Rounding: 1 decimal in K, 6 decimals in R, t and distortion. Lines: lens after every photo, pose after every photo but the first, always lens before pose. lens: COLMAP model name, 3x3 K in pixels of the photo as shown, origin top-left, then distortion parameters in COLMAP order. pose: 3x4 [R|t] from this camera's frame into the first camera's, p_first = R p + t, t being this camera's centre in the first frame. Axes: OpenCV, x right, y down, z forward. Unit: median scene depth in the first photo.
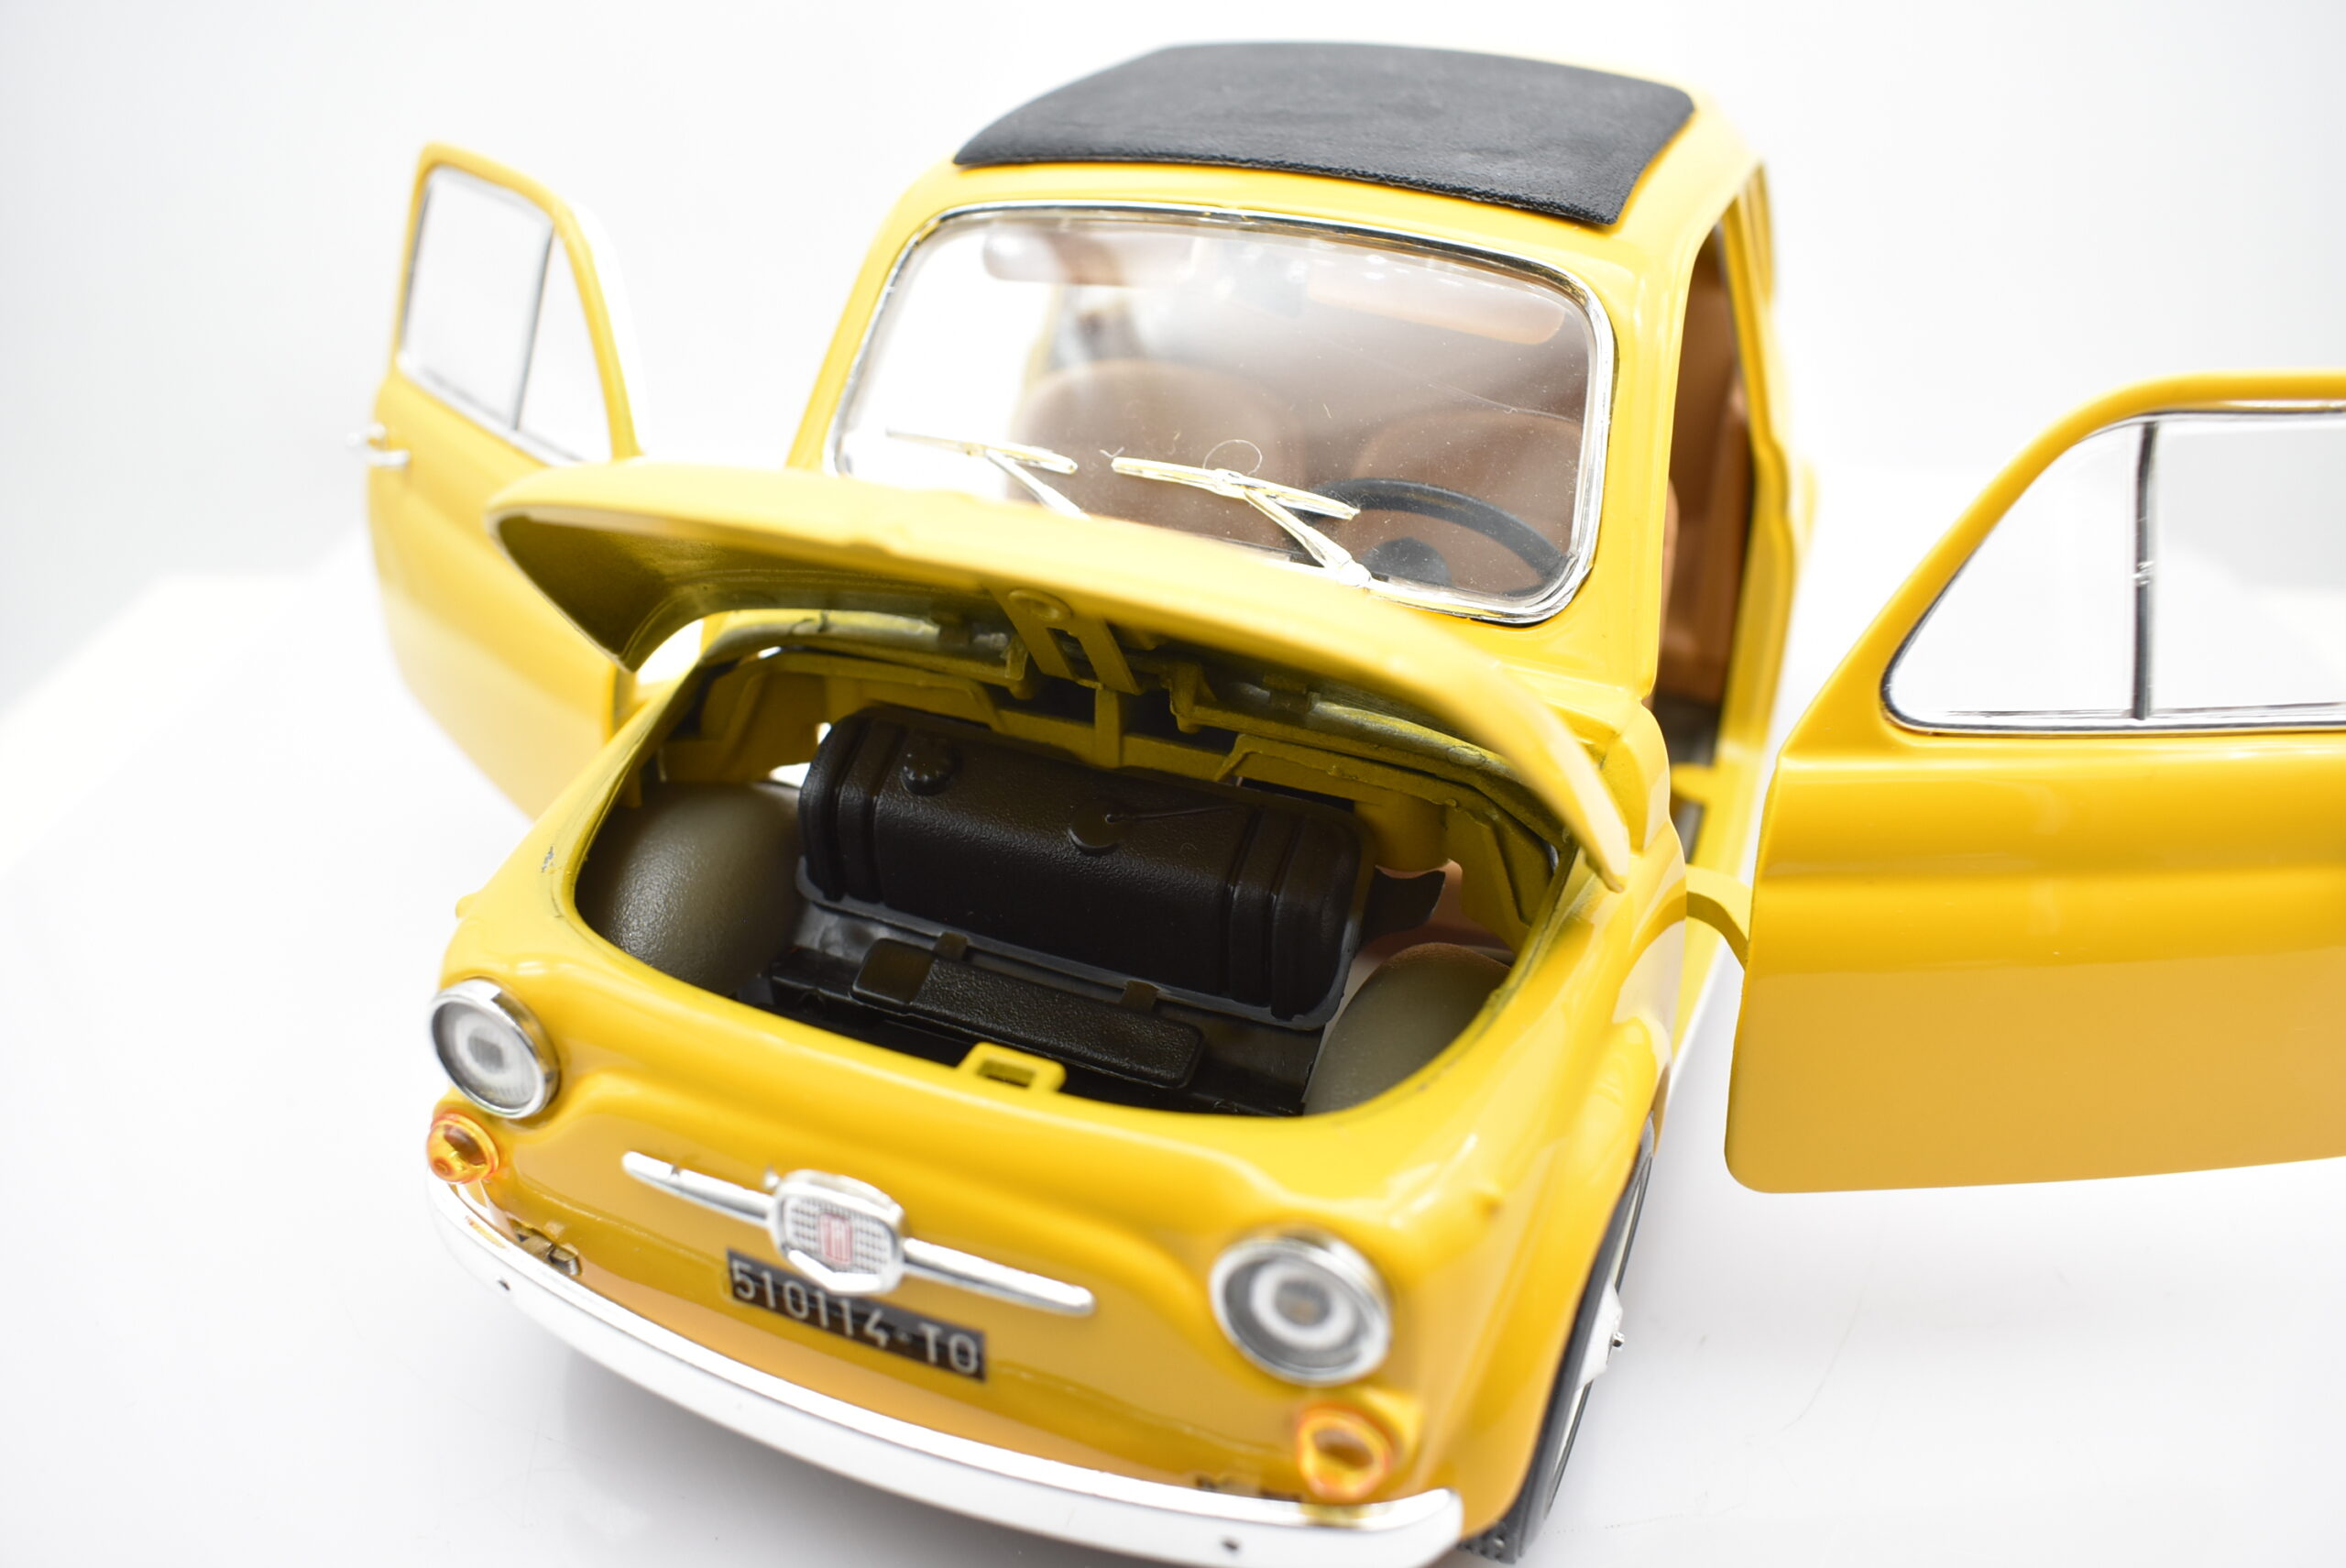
lens RADIAL K [[1810.9, 0, 1166.9], [0, 1810.9, 743.5], [0, 0, 1]] dist [-0.103526, 0.004786]
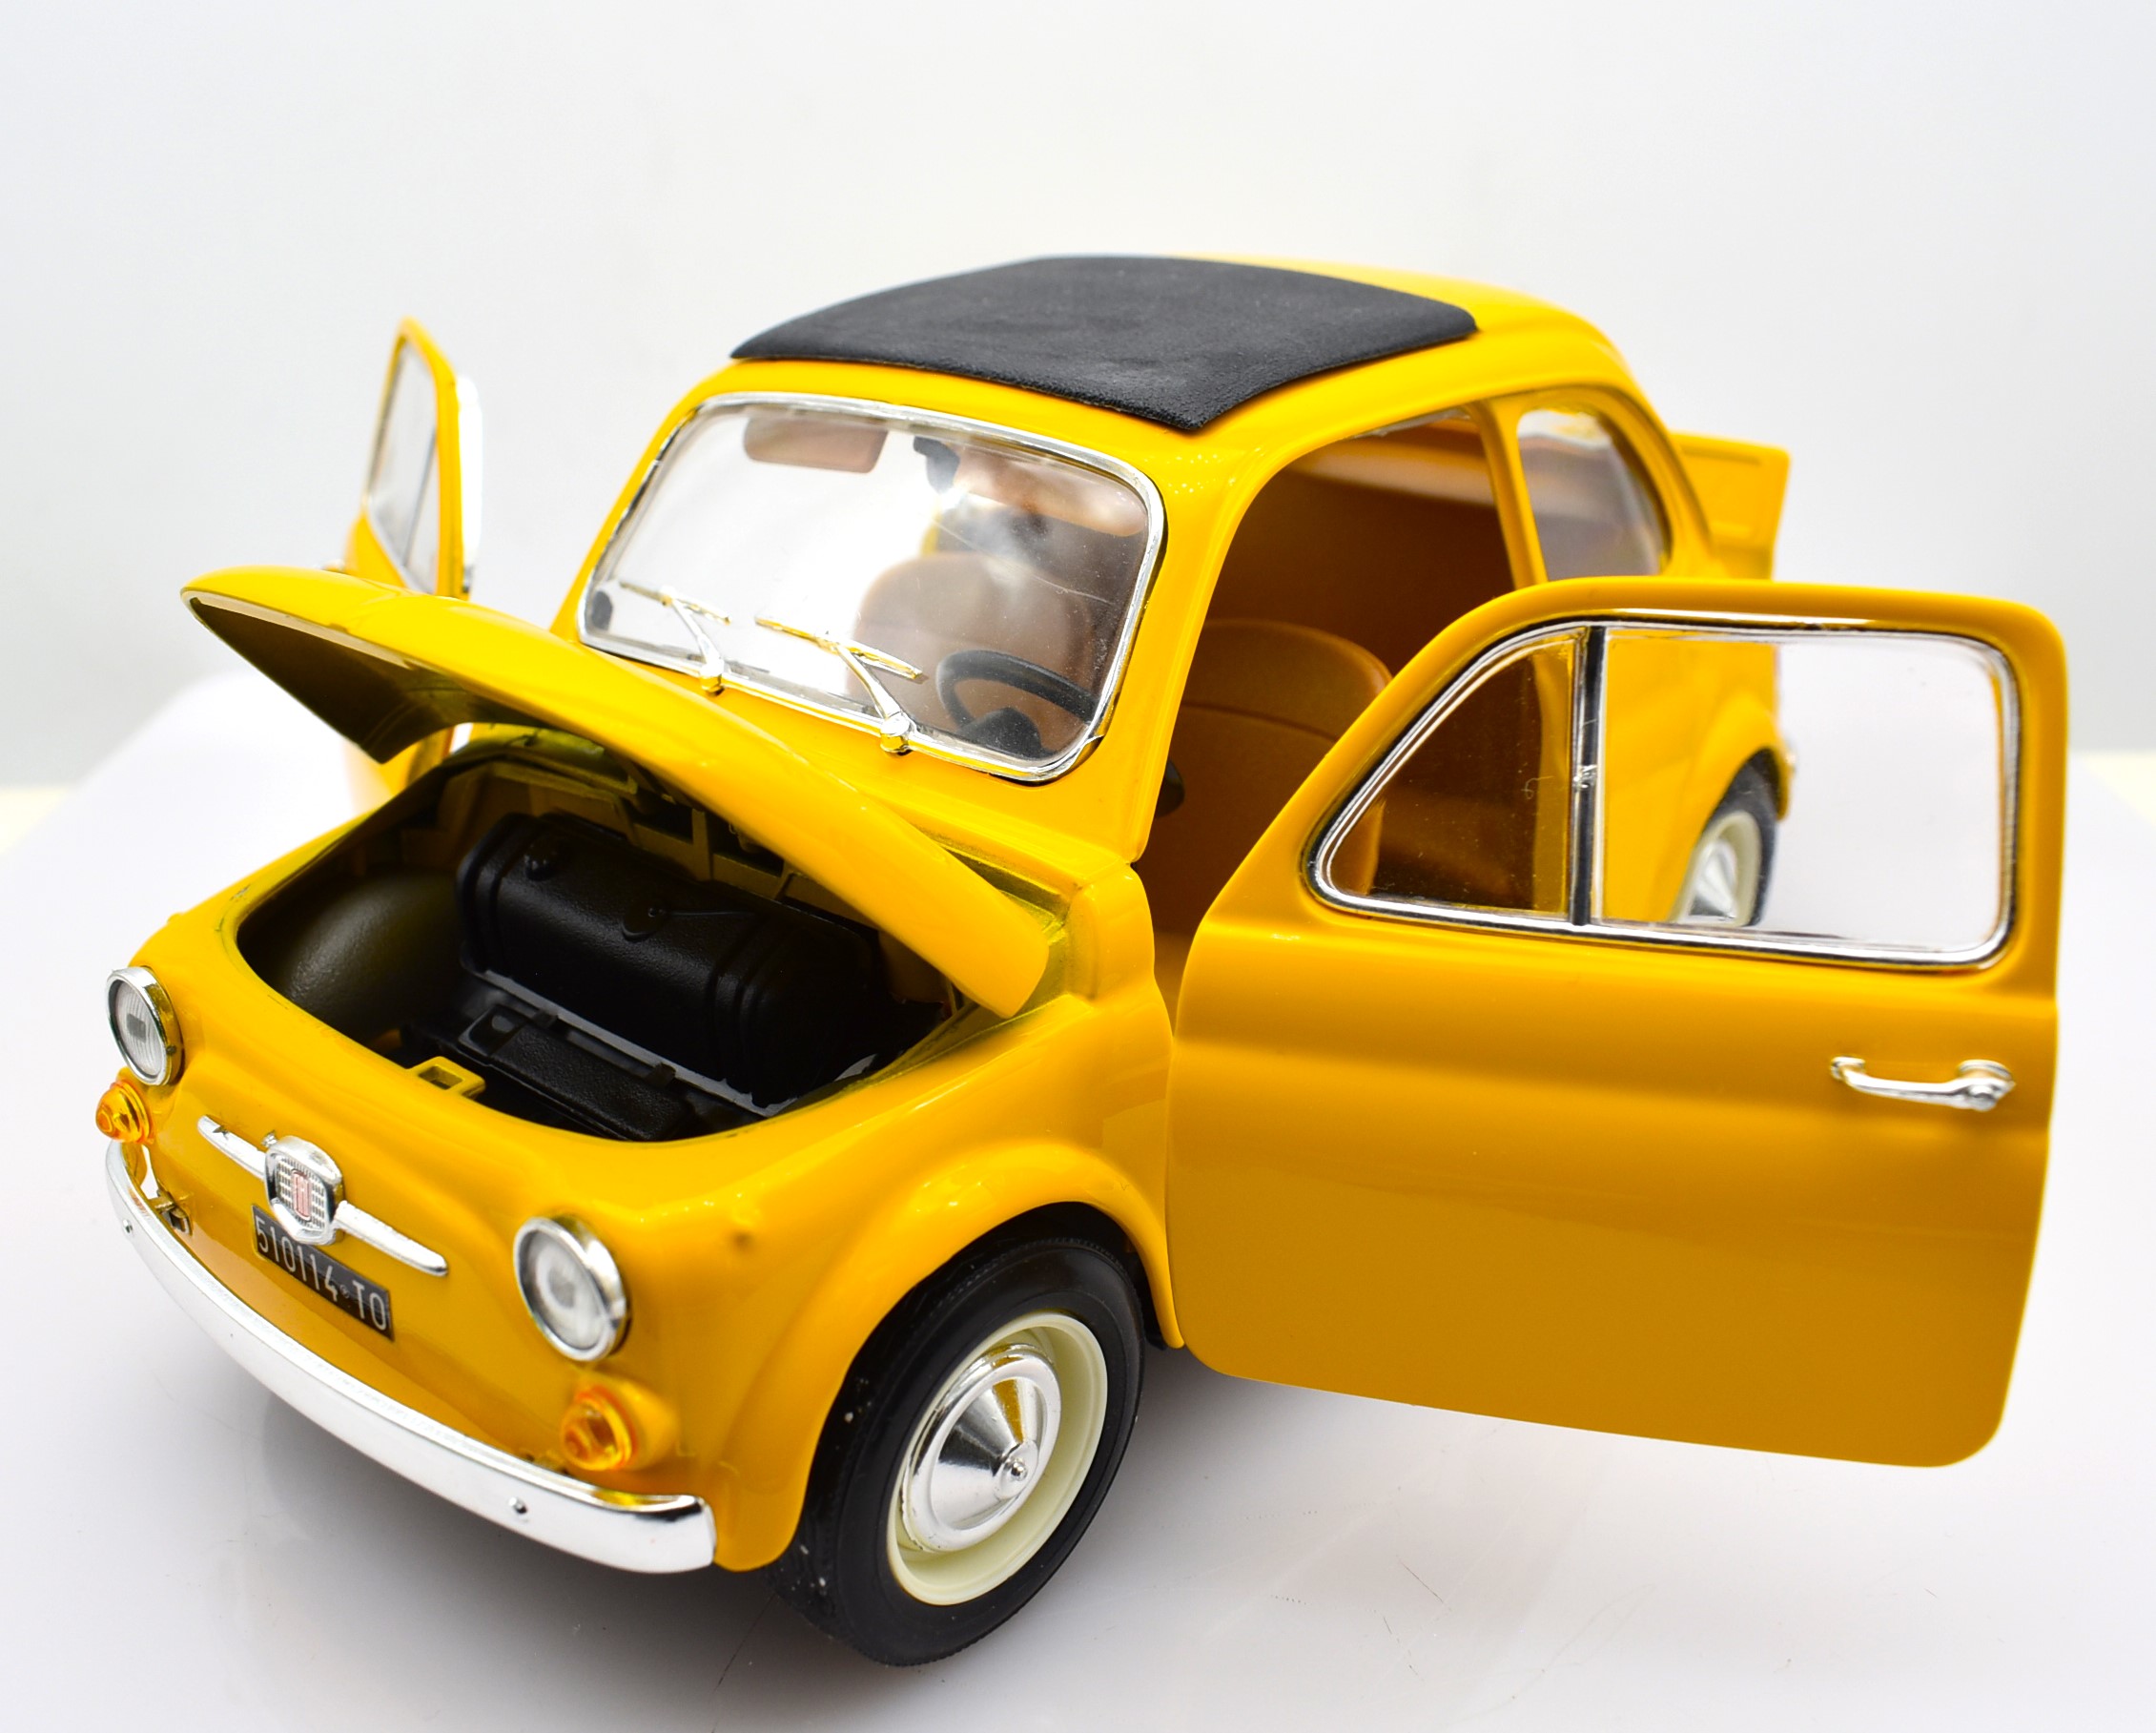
lens RADIAL K [[2231.3, 0, 1041.9], [0, 2231.3, 737.3], [0, 0, 1]] dist [-0.106328, 0.016553]
pose [[0.946904, 0.088375, -0.309133, 0.618136], [-0.134954, 0.981930, -0.132664, 0.084925], [0.291822, 0.167339, 0.941720, -0.268764]]
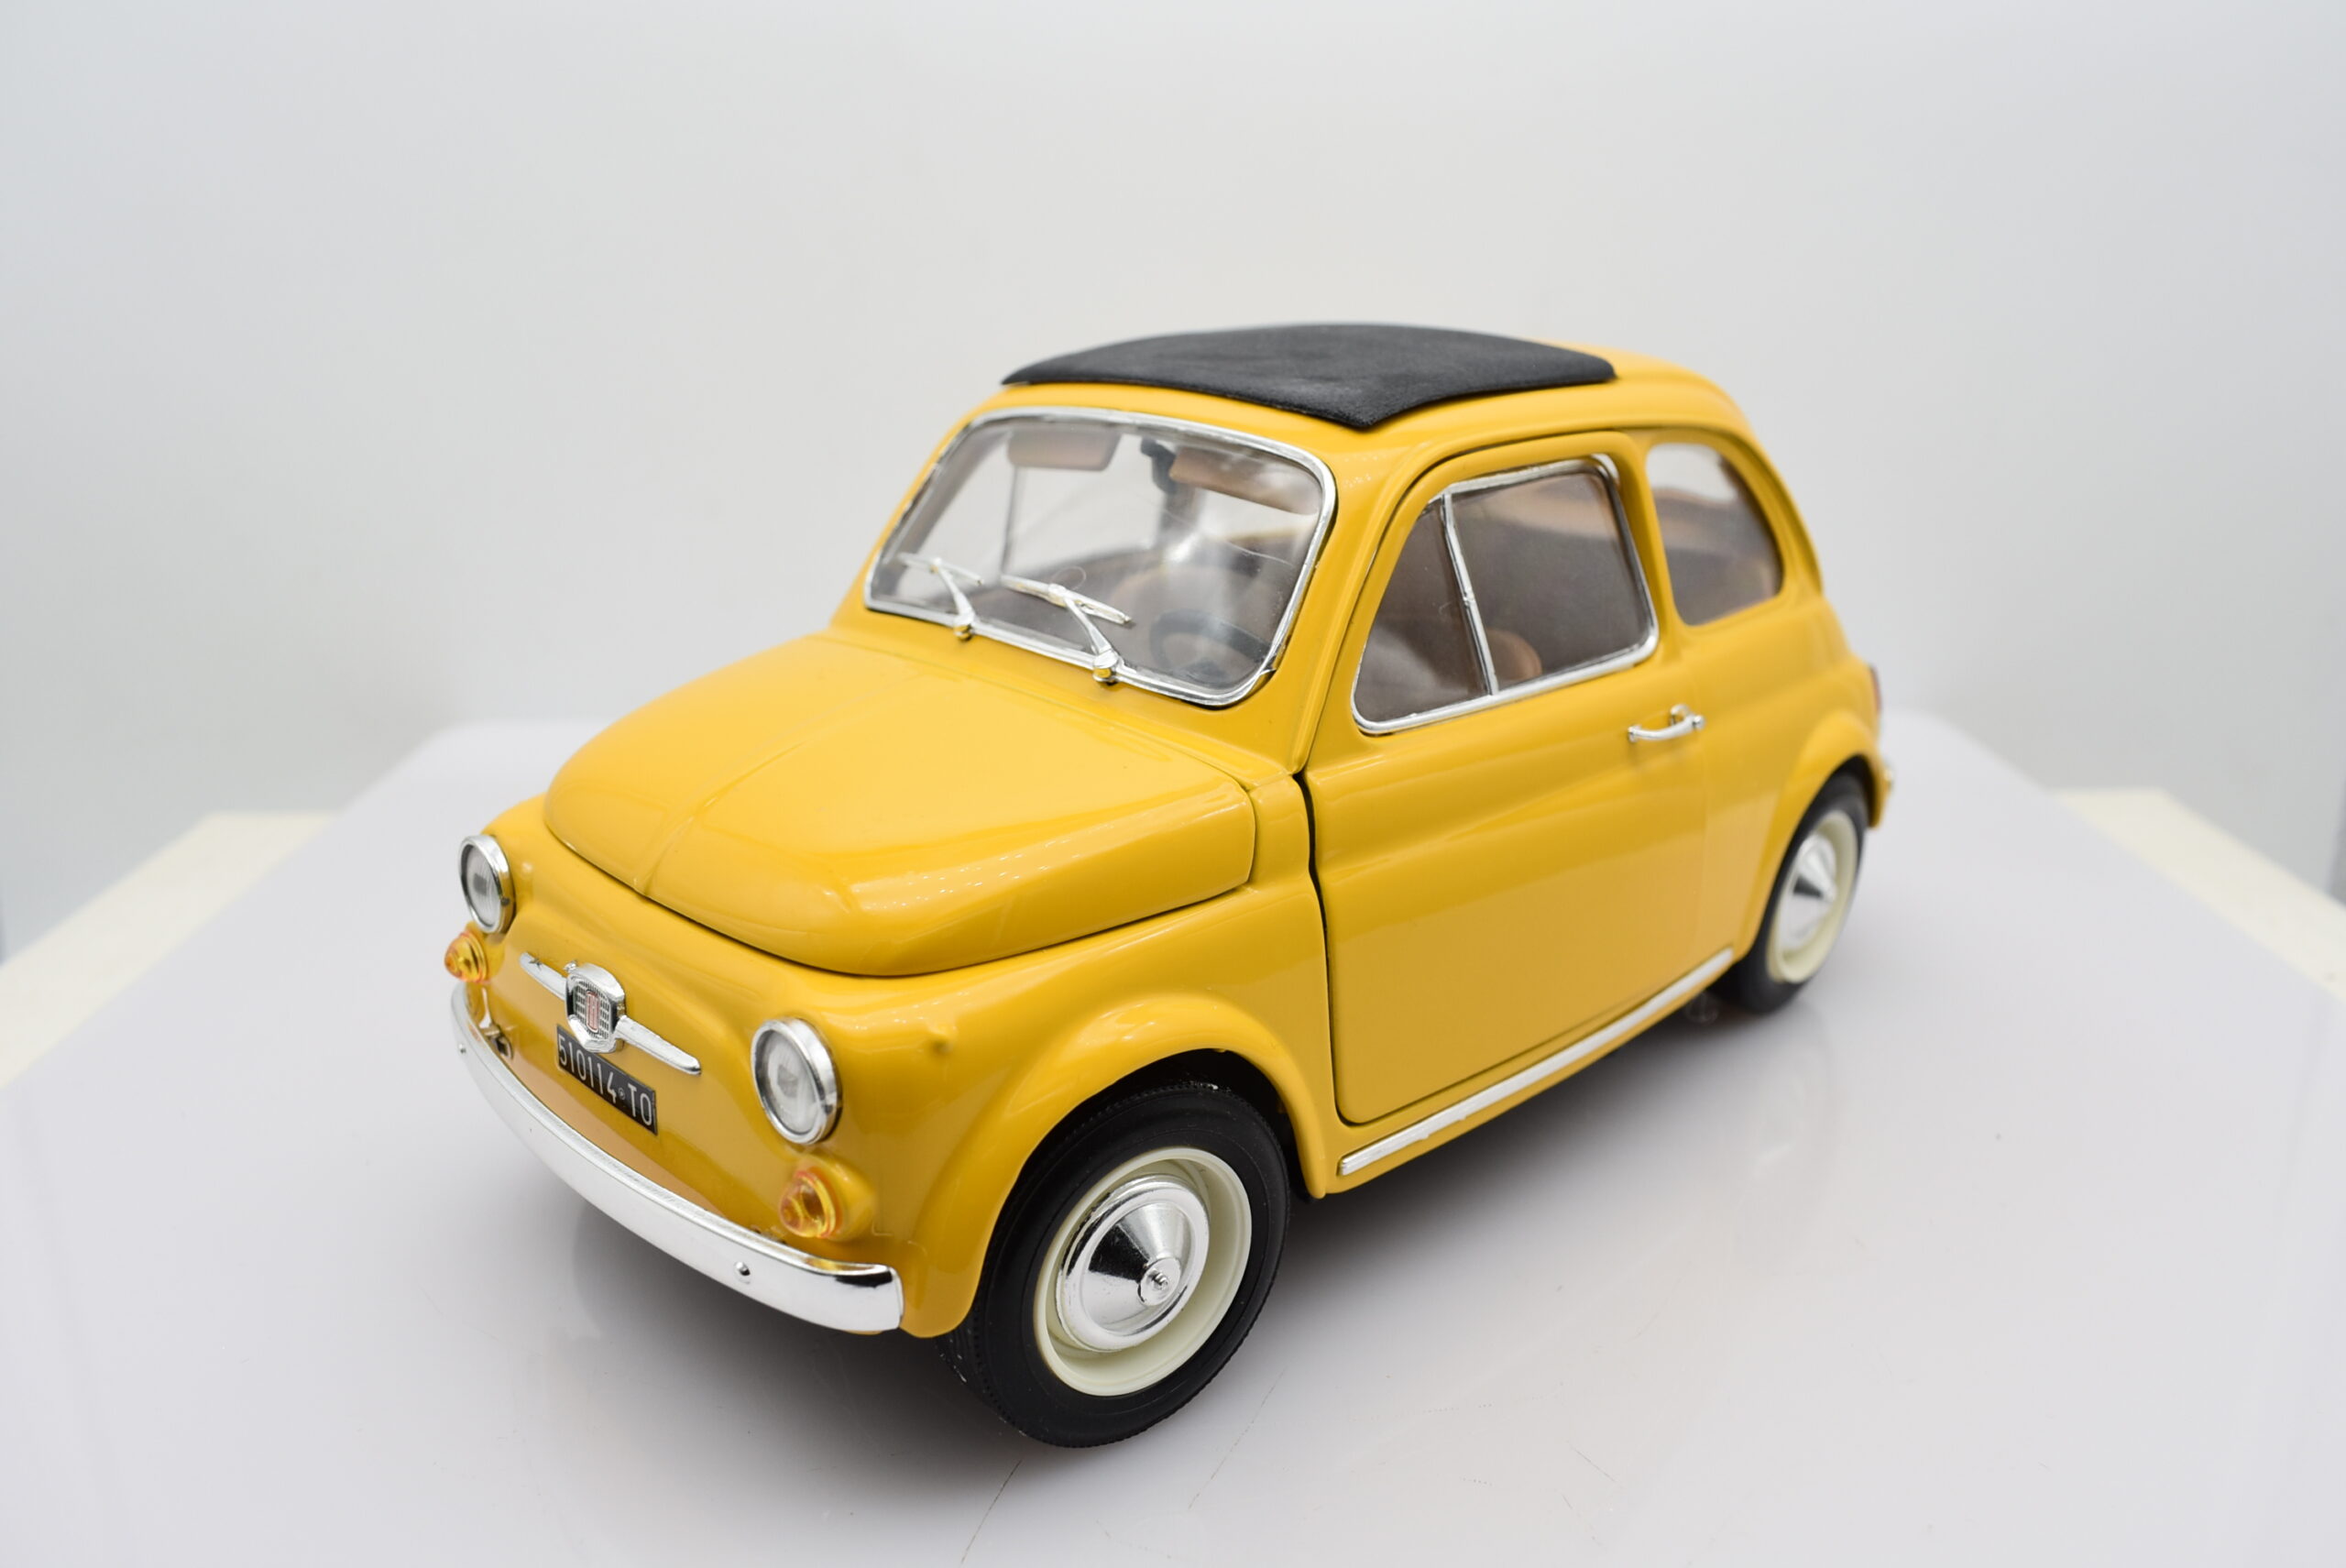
lens RADIAL K [[1810.9, 0, 1166.9], [0, 1810.9, 743.5], [0, 0, 1]] dist [-0.103526, 0.004786]
pose [[0.915468, 0.112149, -0.386447, 0.675954], [-0.190849, 0.966499, -0.171626, 0.190712], [0.354253, 0.230871, 0.906203, -0.190889]]
